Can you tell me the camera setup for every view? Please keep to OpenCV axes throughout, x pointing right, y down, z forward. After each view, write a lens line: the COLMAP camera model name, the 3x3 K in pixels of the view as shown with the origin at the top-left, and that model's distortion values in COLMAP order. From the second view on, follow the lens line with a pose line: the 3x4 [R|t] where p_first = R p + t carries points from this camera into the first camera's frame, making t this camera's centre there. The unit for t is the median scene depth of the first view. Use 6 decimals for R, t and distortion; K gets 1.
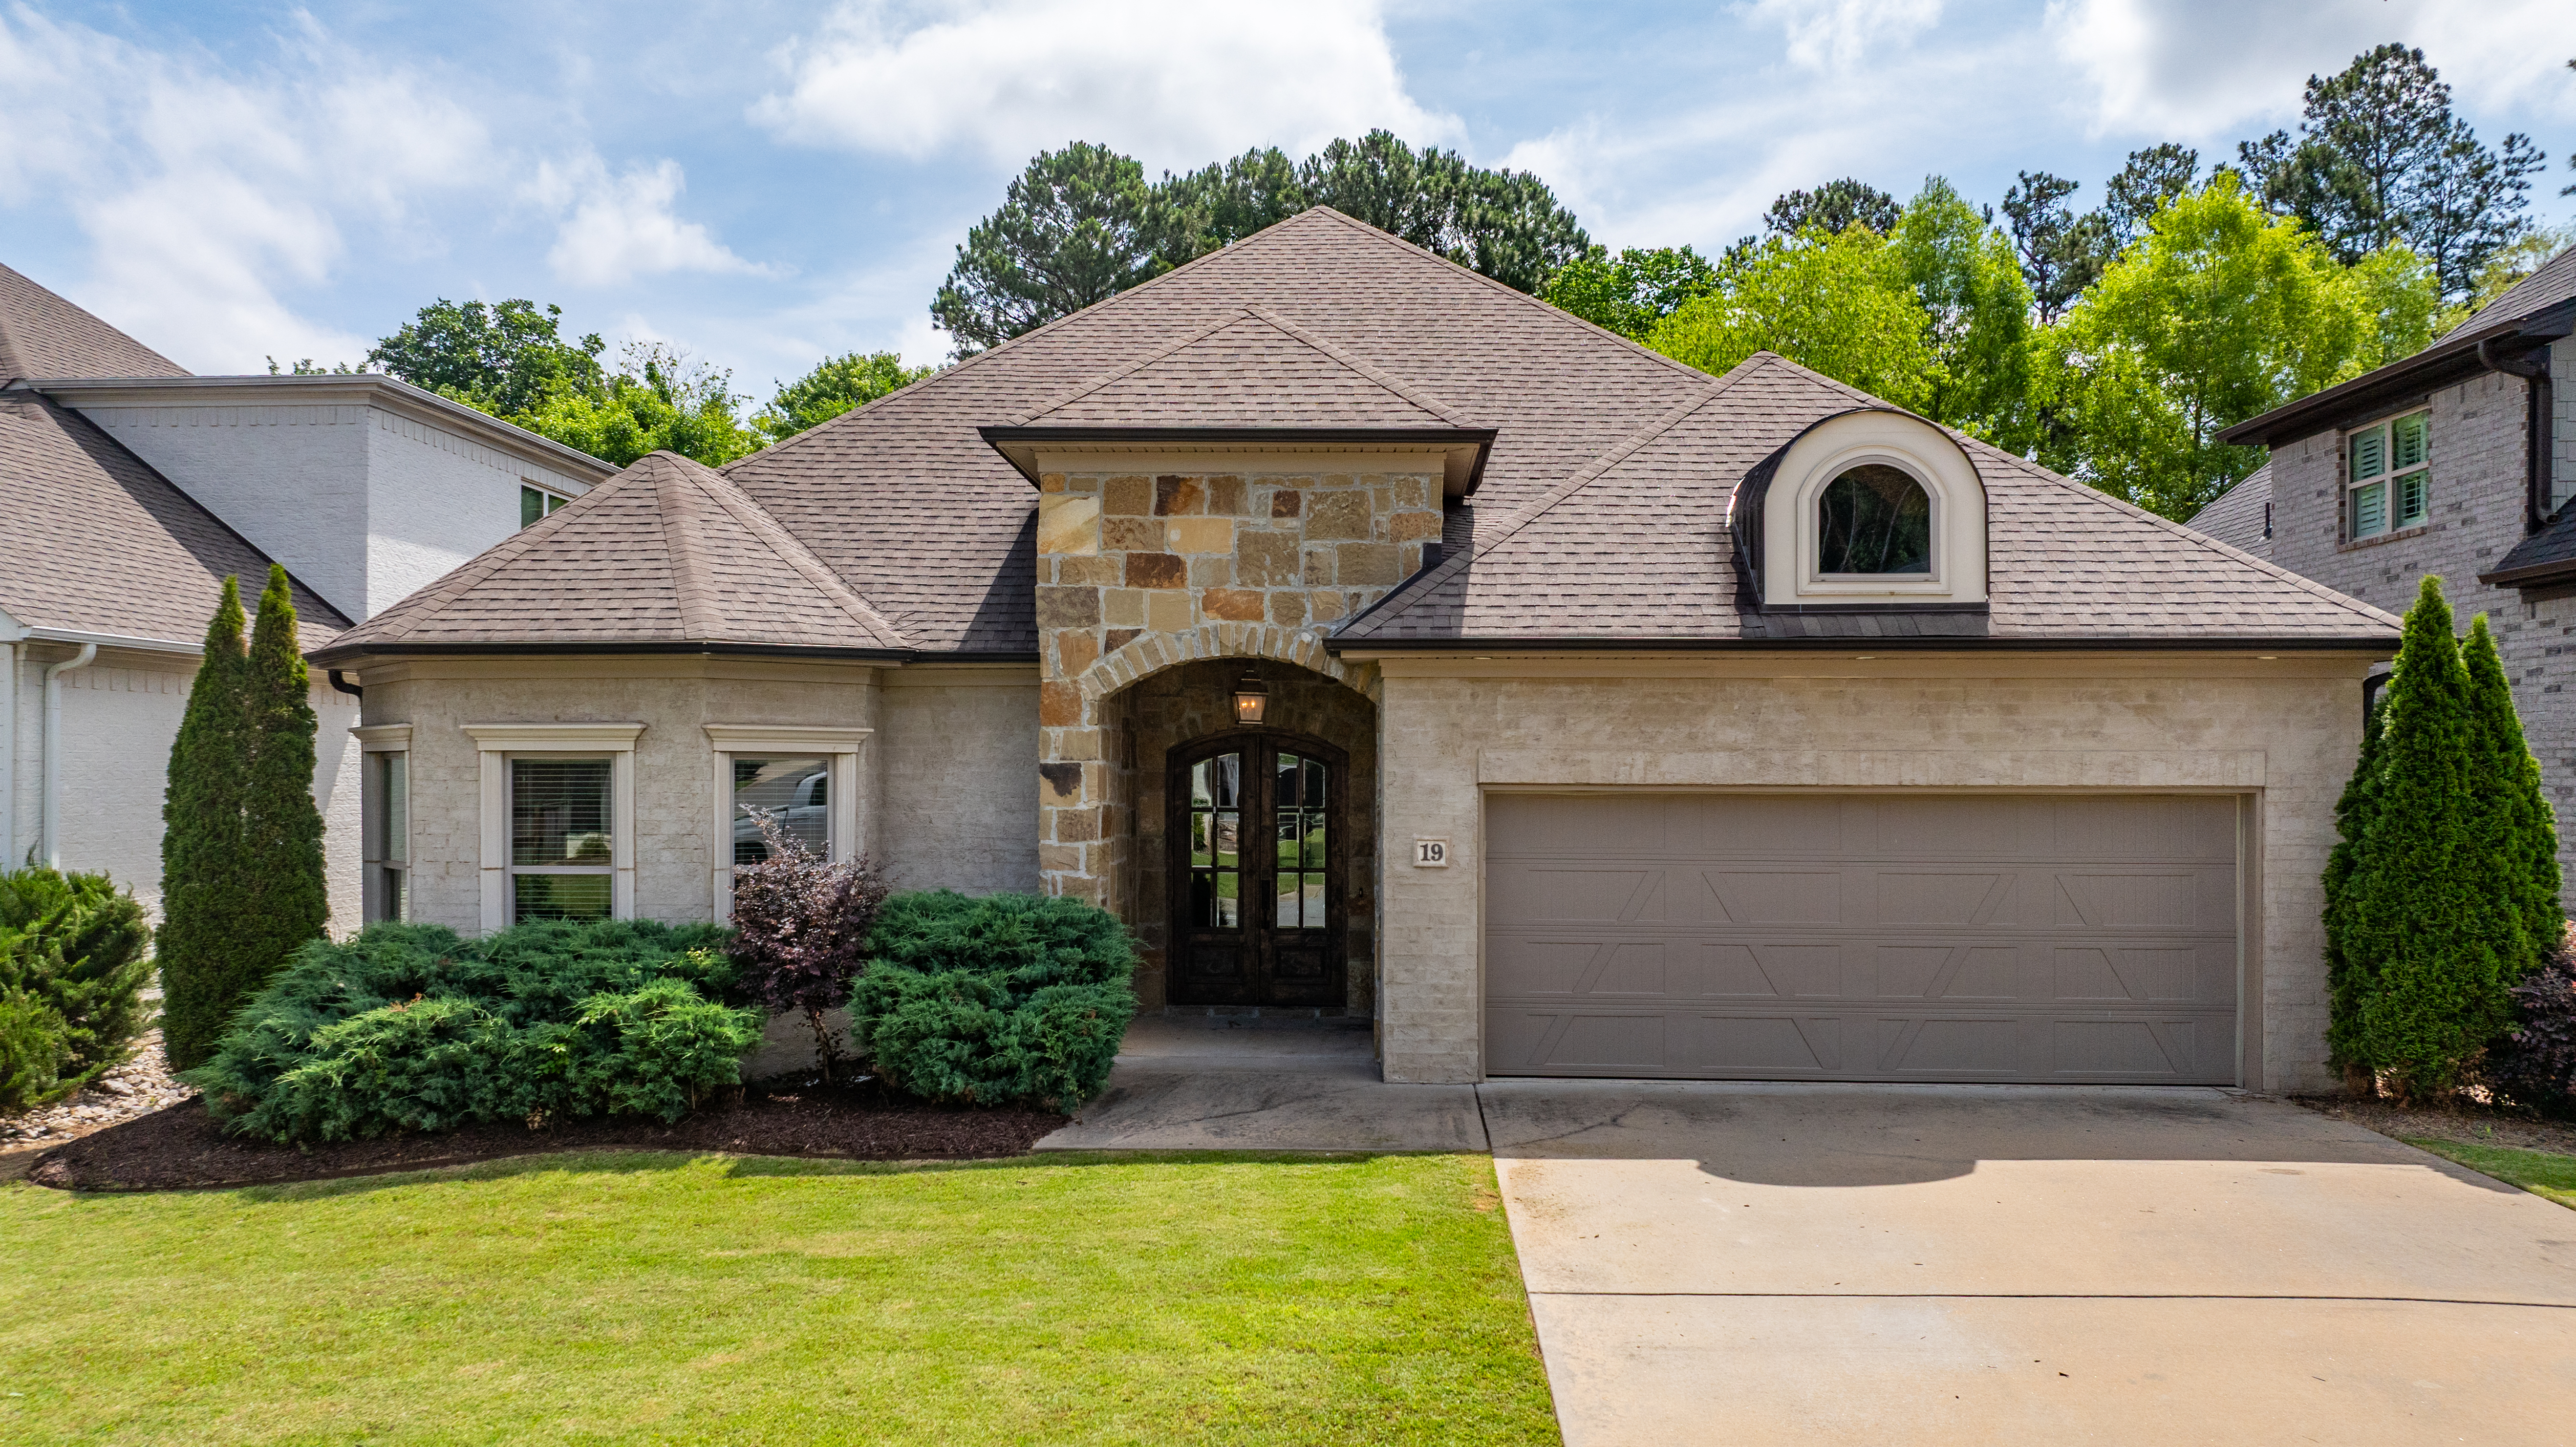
lens RADIAL K [[1824.5, 0, 1277.4], [0, 1824.5, 777.2], [0, 0, 1]] dist [-0.019817, 0.018300]
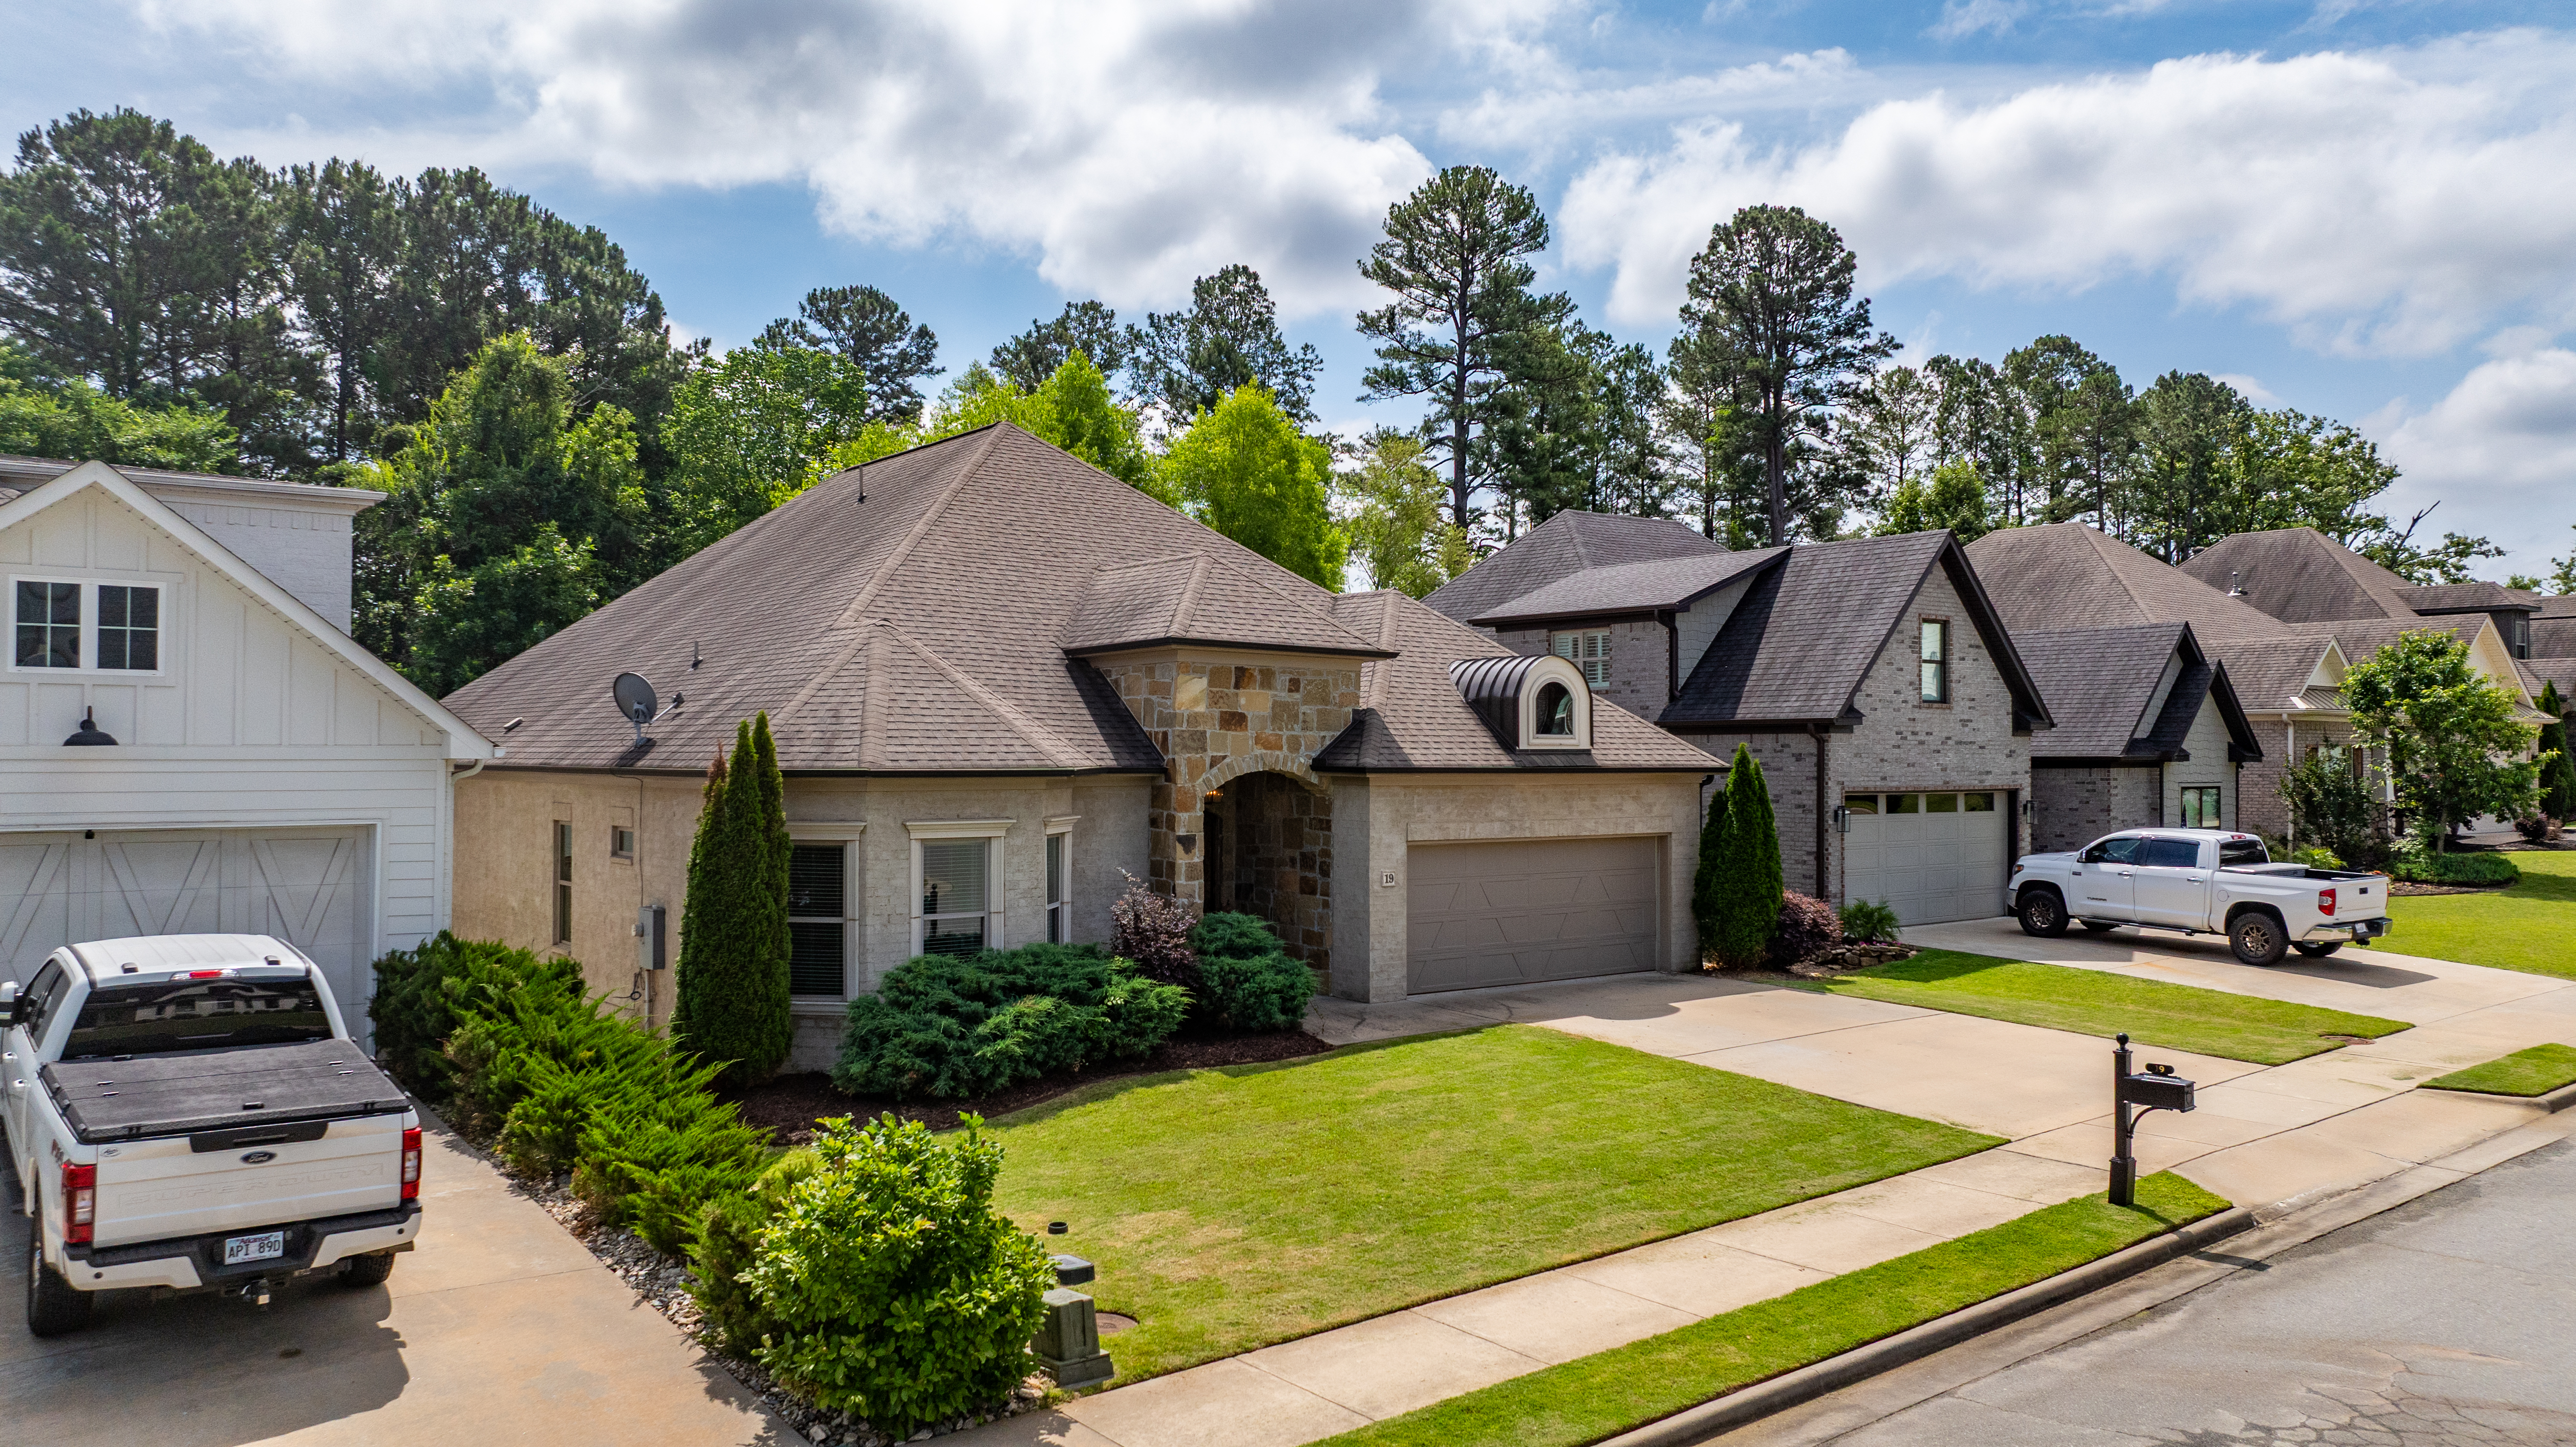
lens RADIAL K [[1824.5, 0, 1286.3], [0, 1824.5, 727.8], [0, 0, 1]] dist [-0.019817, 0.018300]
pose [[0.748859, 0.010171, 0.662651, -1.175041], [0.000947, 0.999865, -0.016417, -0.079289], [-0.662728, 0.012922, 0.748748, -0.322543]]
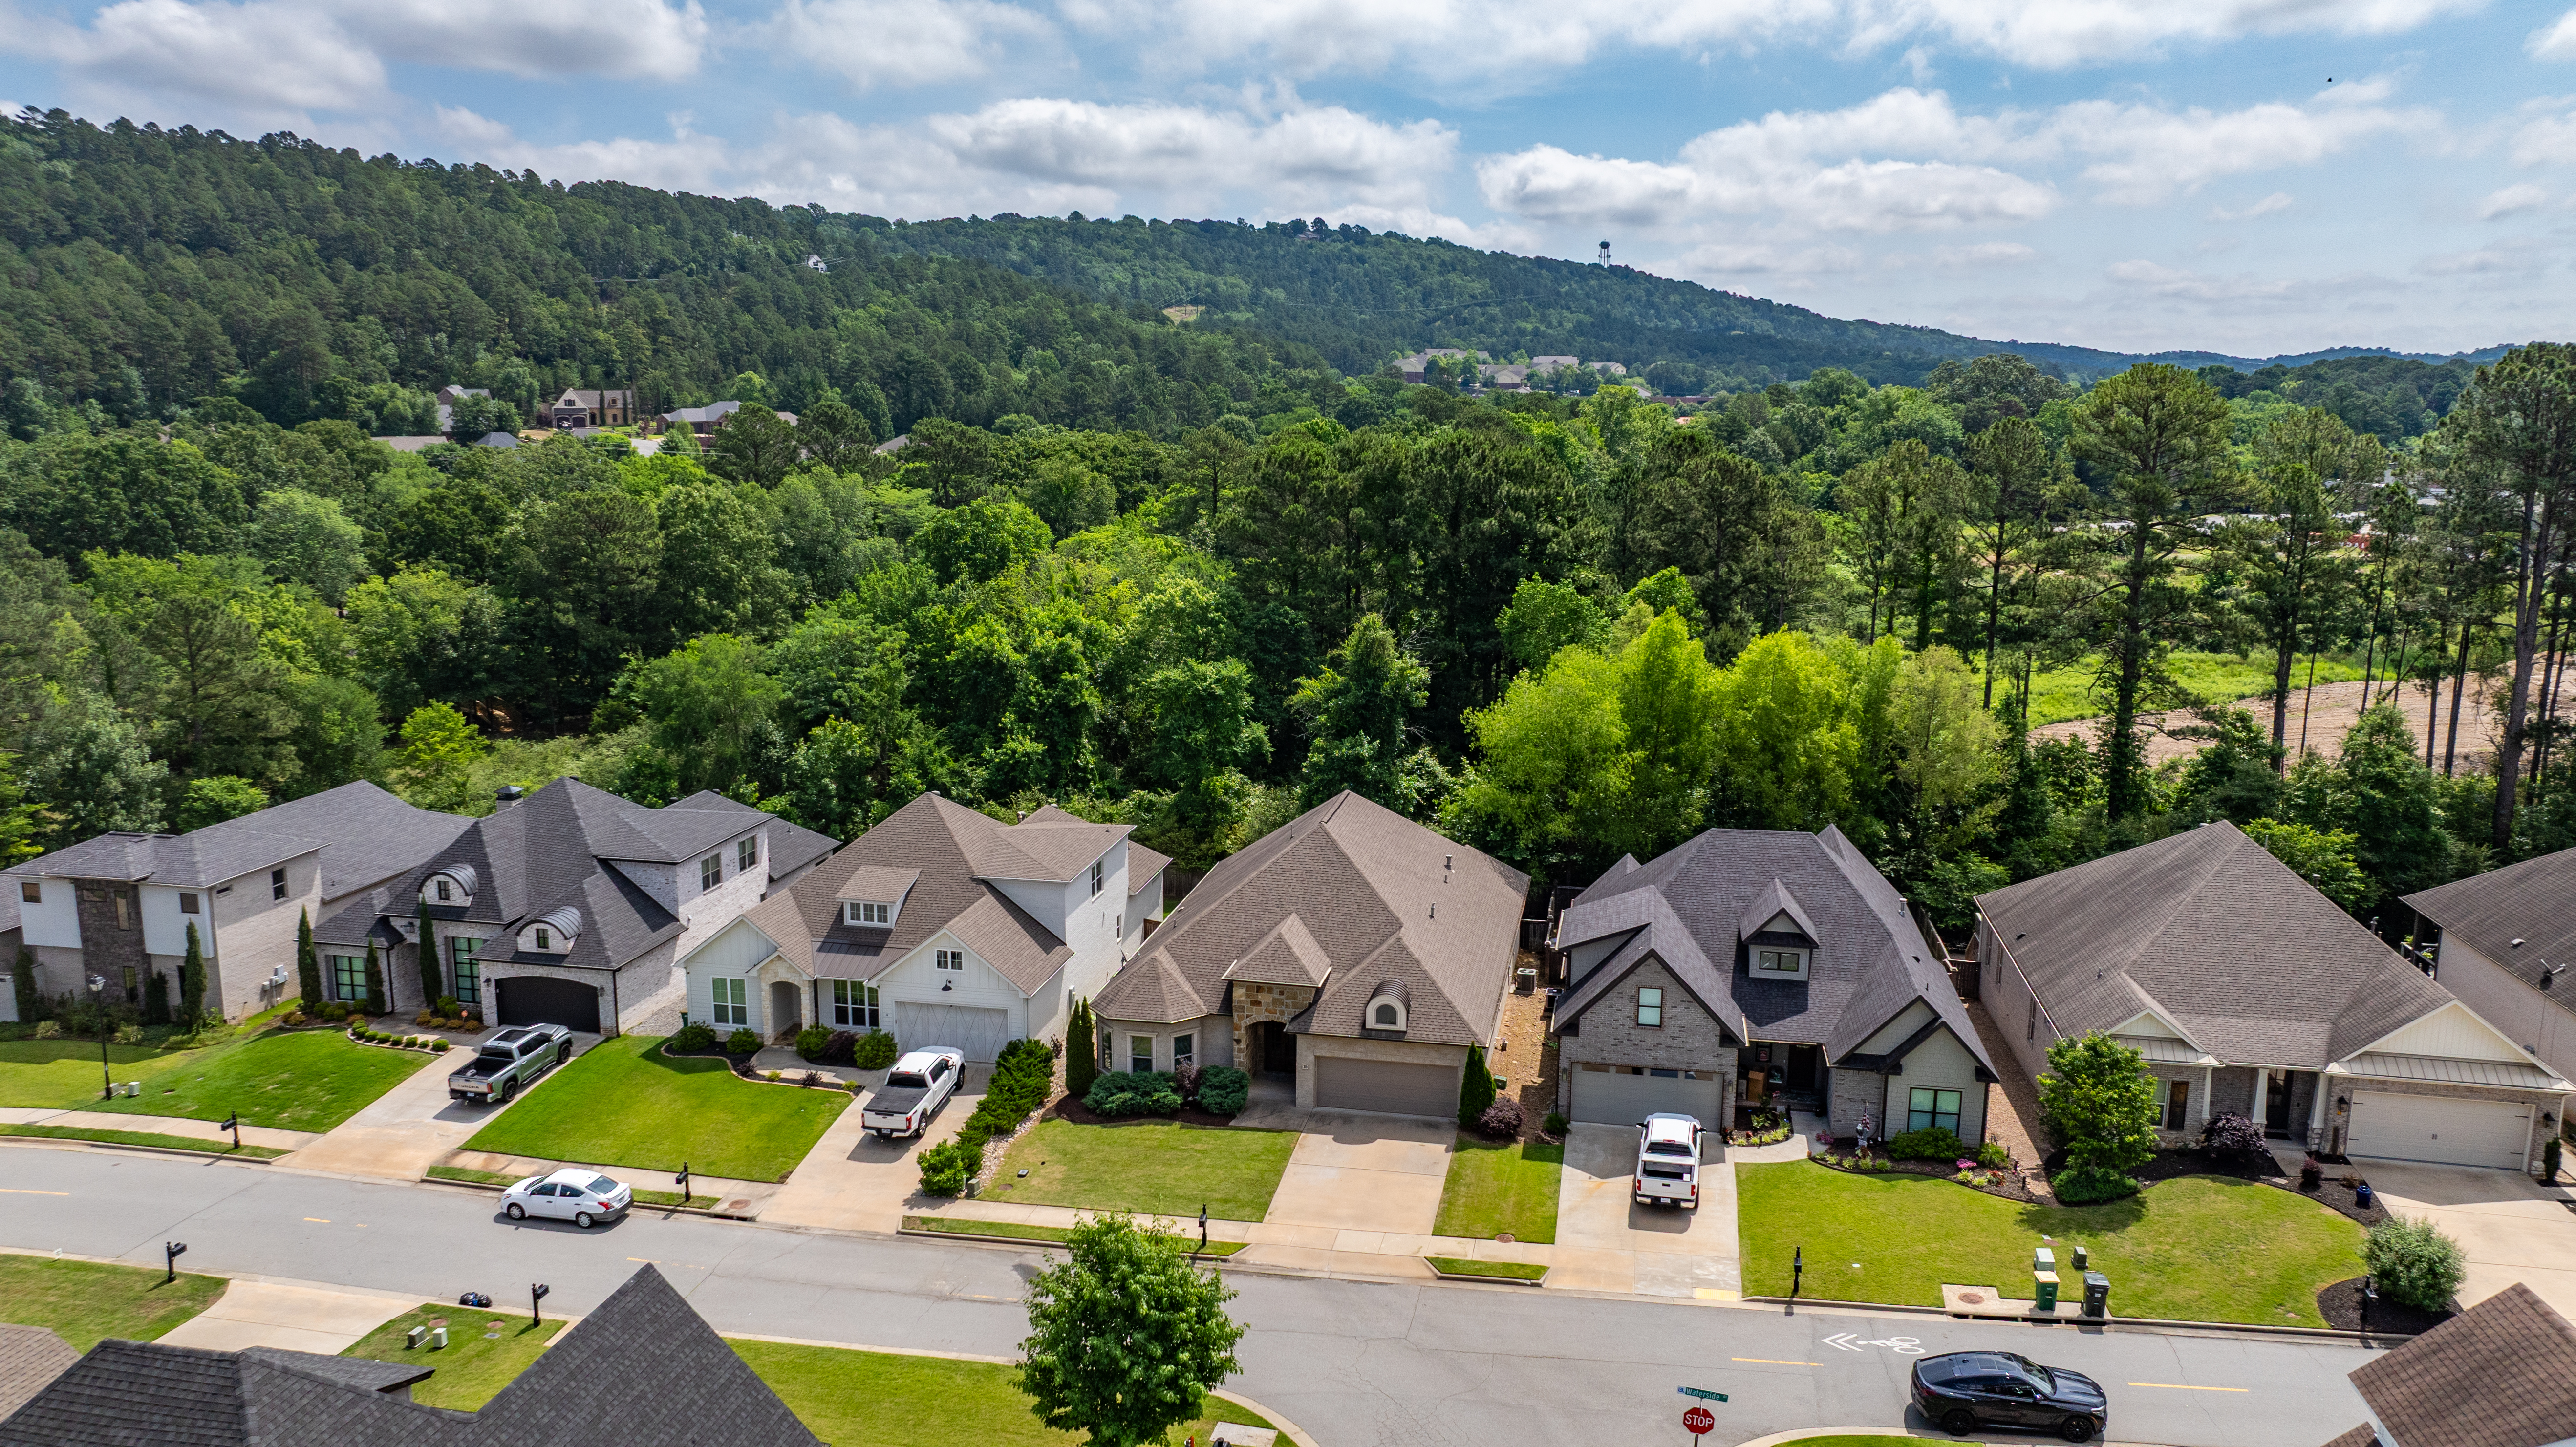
lens RADIAL K [[1824.5, 0, 1291.4], [0, 1824.5, 724.7], [0, 0, 1]] dist [-0.019817, 0.018300]
pose [[0.988170, 0.025655, -0.151202, 0.768701], [0.001702, 0.984014, 0.178082, -1.764025], [0.153353, -0.176232, 0.972330, -3.727348]]
